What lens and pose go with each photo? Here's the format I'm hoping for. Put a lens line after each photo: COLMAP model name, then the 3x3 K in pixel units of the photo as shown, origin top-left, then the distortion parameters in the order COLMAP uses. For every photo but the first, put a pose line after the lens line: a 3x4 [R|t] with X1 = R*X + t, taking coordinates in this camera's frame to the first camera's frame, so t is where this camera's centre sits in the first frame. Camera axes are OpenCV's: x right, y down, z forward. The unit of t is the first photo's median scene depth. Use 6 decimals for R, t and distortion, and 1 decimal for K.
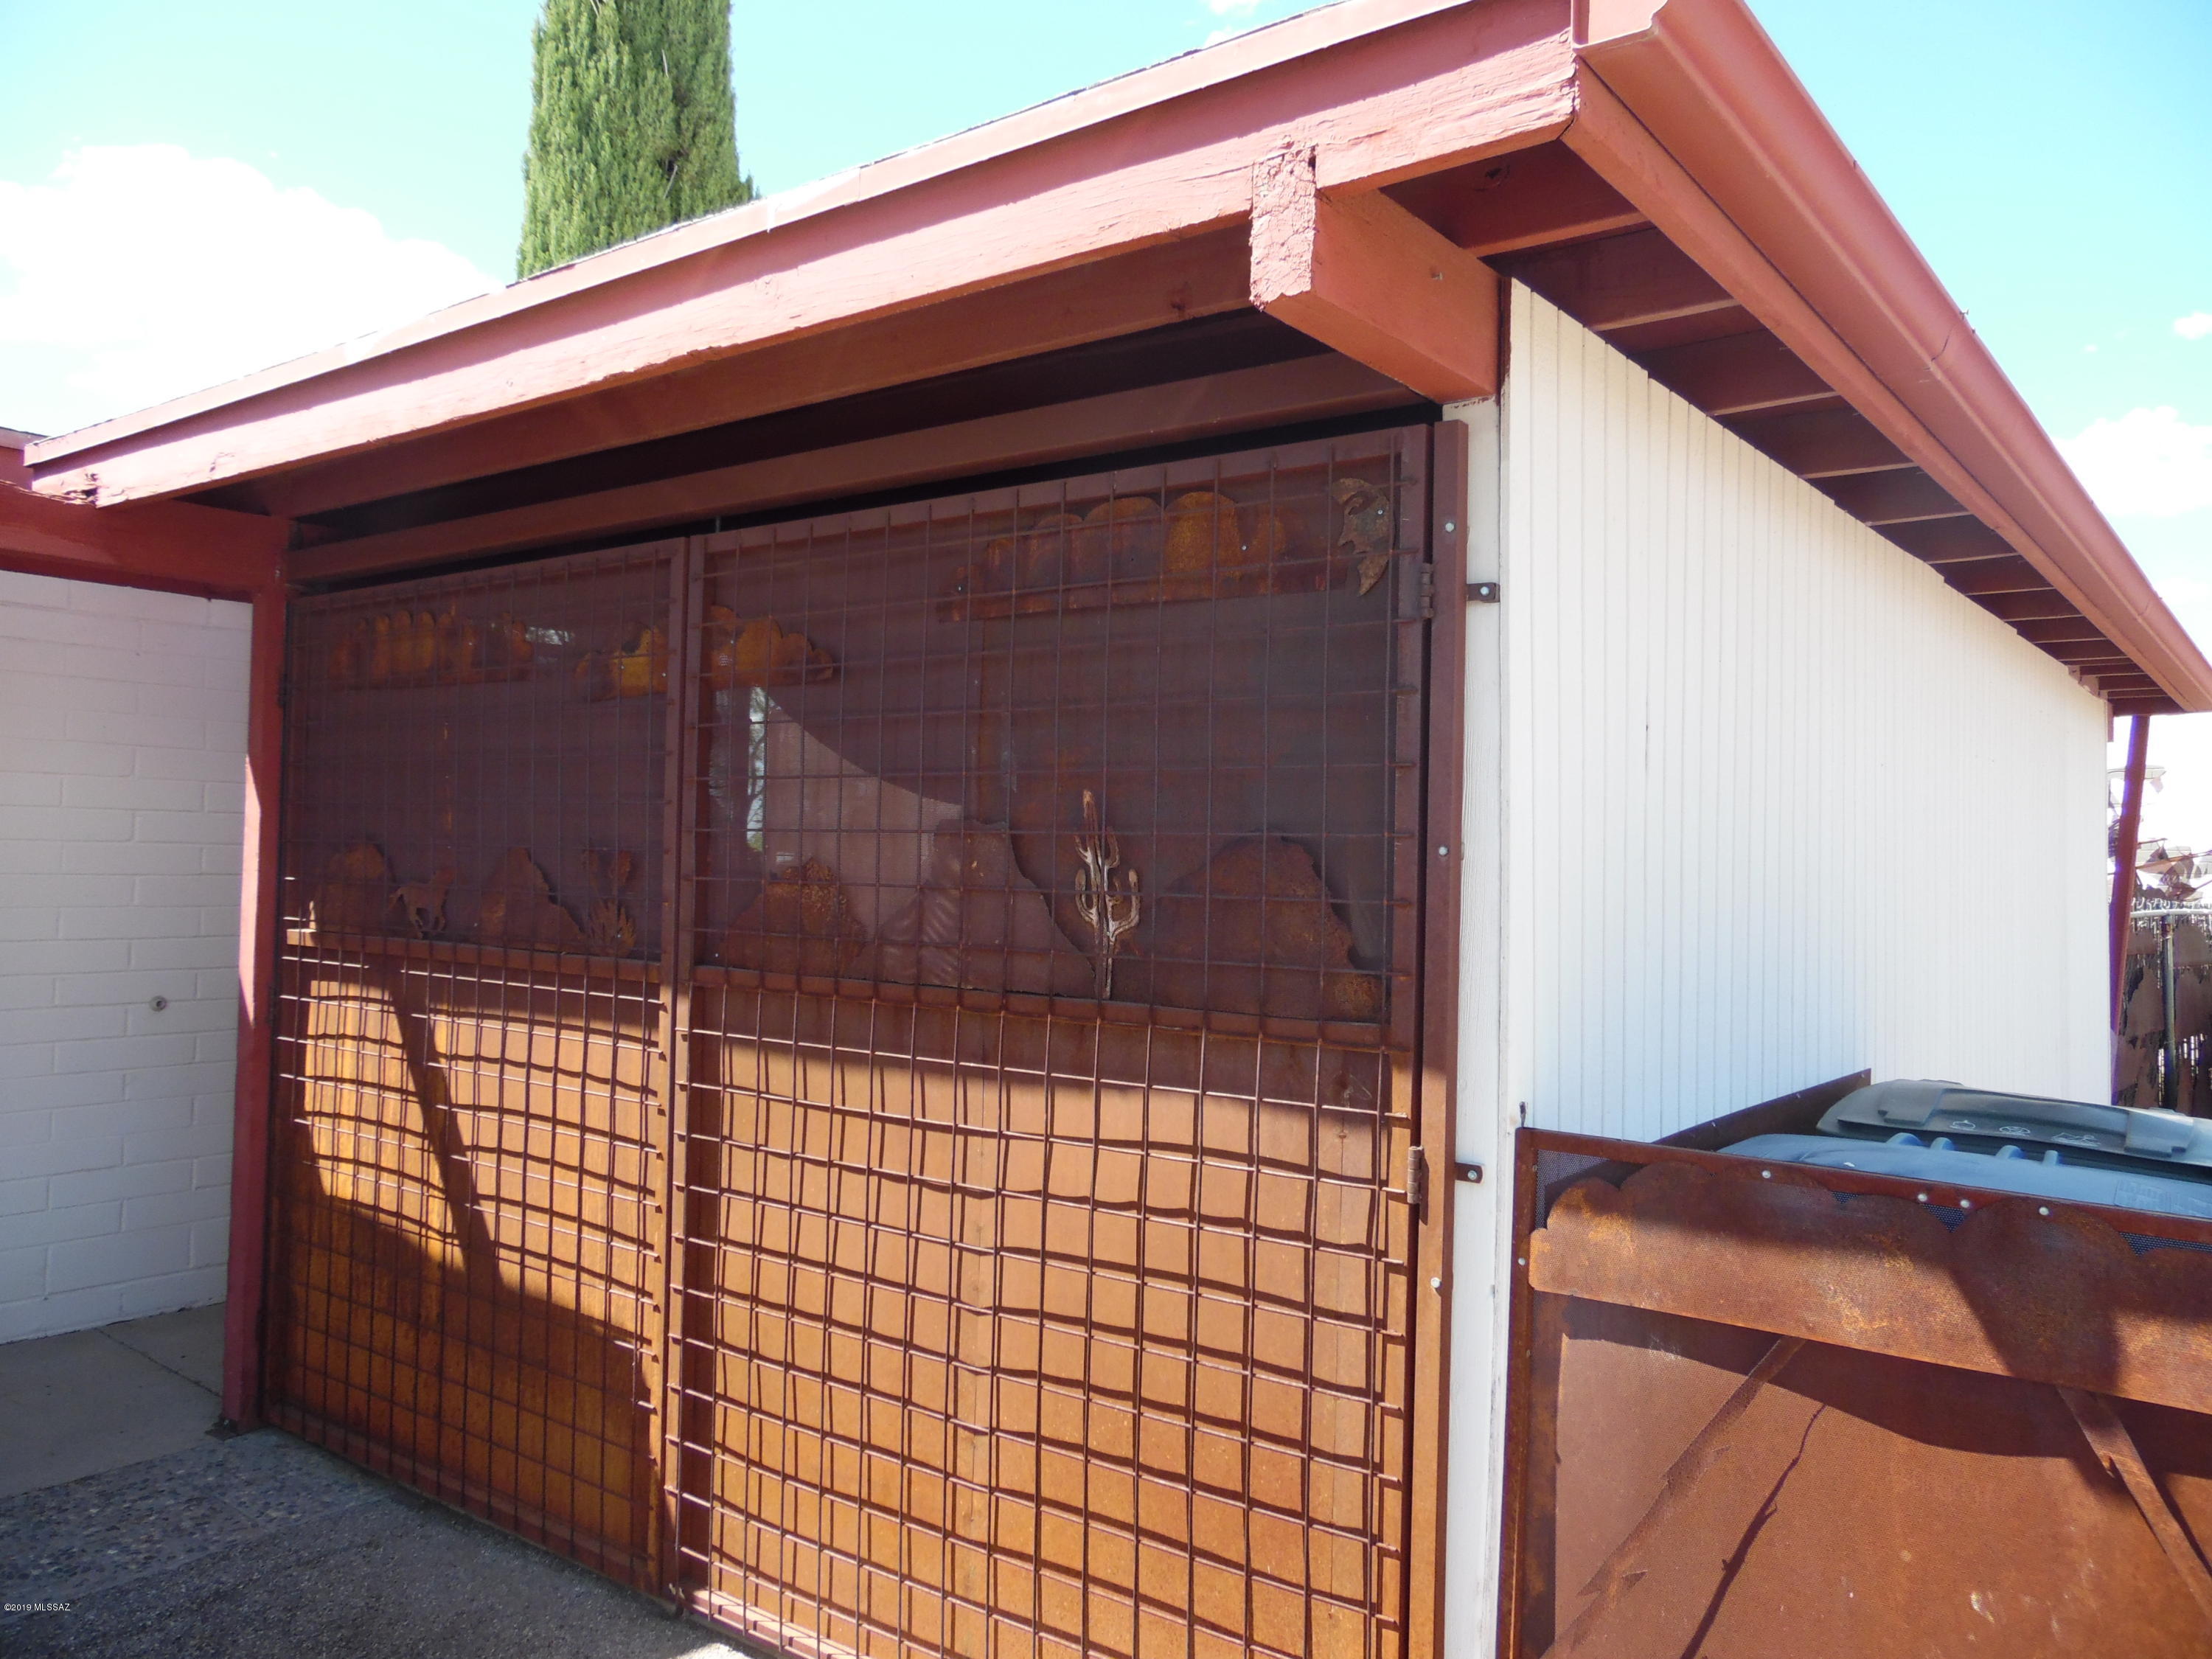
lens RADIAL K [[1660.3, 0, 1104.7], [0, 1660.3, 821.1], [0, 0, 1]] dist [-0.024020, 0.057038]
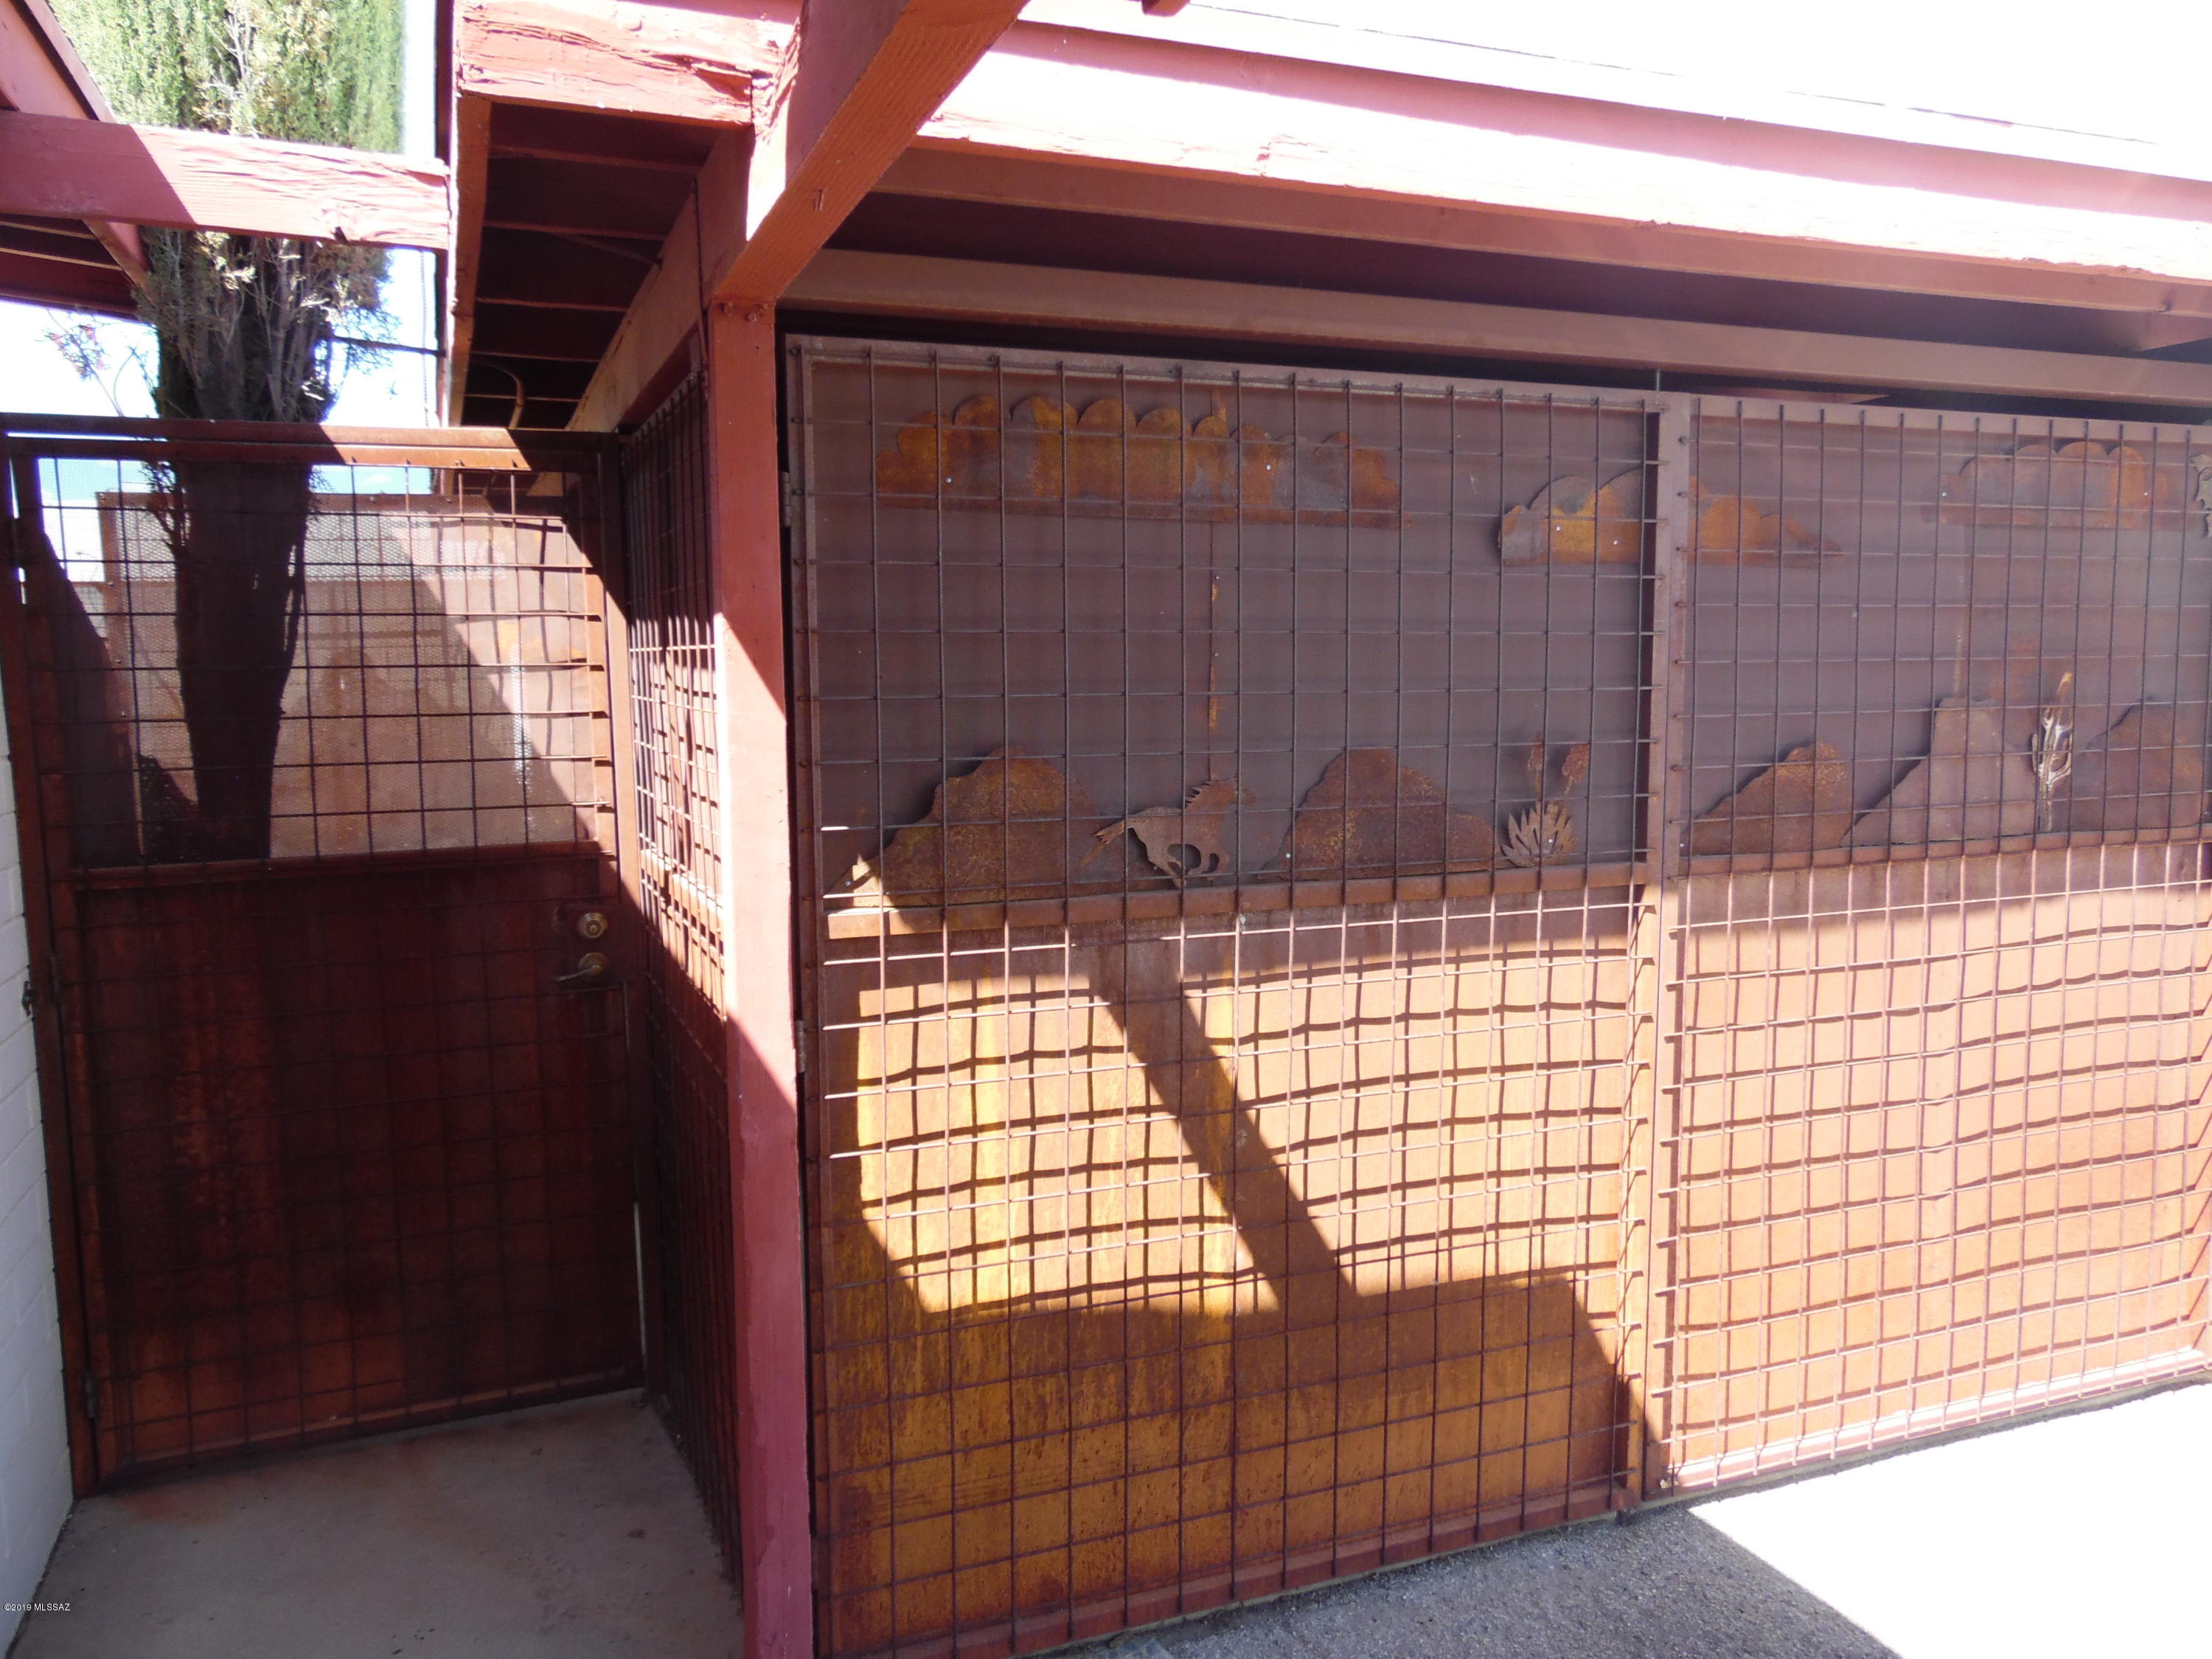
lens RADIAL K [[1660.3, 0, 1104.7], [0, 1660.3, 821.1], [0, 0, 1]] dist [-0.024020, 0.057038]
pose [[0.511537, -0.109599, 0.852243, -1.109590], [0.000674, 0.991883, 0.127153, -0.050599], [-0.859261, -0.064469, 0.507458, 0.728916]]
